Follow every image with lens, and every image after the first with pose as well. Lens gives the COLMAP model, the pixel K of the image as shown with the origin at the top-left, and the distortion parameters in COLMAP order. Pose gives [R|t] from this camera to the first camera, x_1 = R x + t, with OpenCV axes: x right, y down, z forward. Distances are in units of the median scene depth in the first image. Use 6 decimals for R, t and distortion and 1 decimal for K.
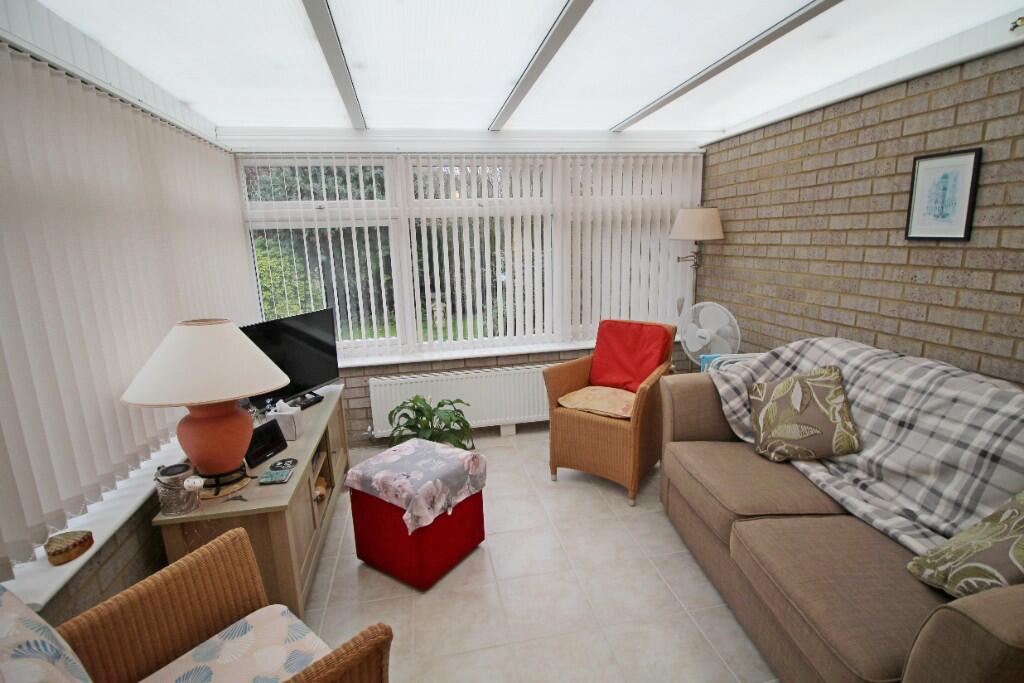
lens RADIAL K [[475.5, 0, 517.6], [0, 475.5, 337.3], [0, 0, 1]] dist [-0.014173, -0.000250]
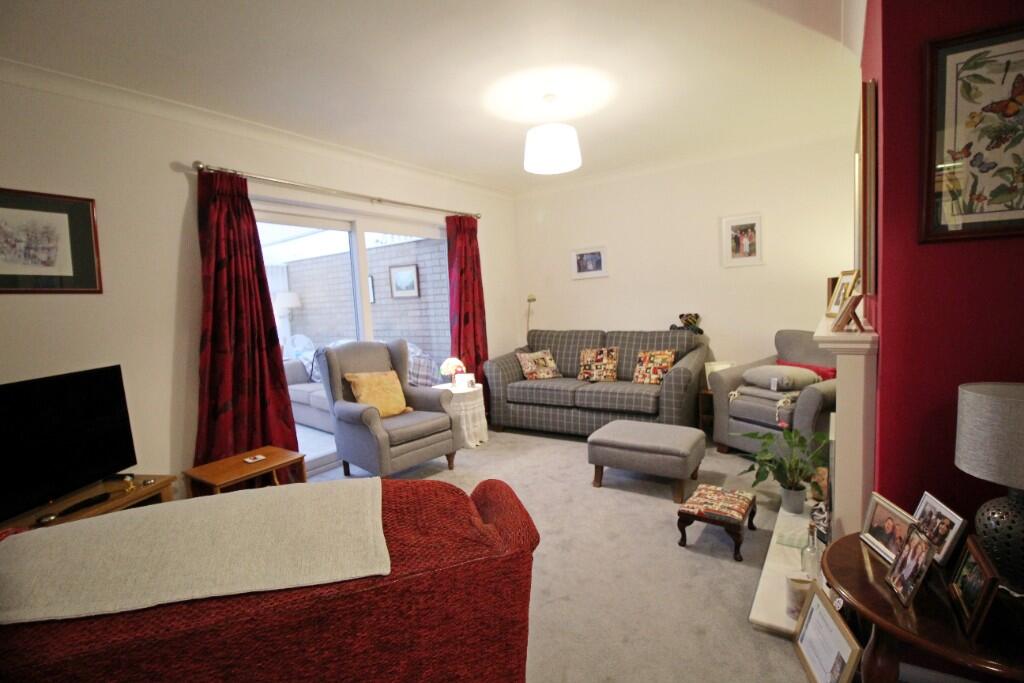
lens RADIAL K [[475.5, 0, 508.7], [0, 475.5, 334.4], [0, 0, 1]] dist [-0.014173, -0.000250]
pose [[0.717540, -0.070752, 0.692914, -0.388793], [0.181321, 0.979501, -0.087750, 0.274767], [-0.672502, 0.188604, 0.715660, -1.145582]]
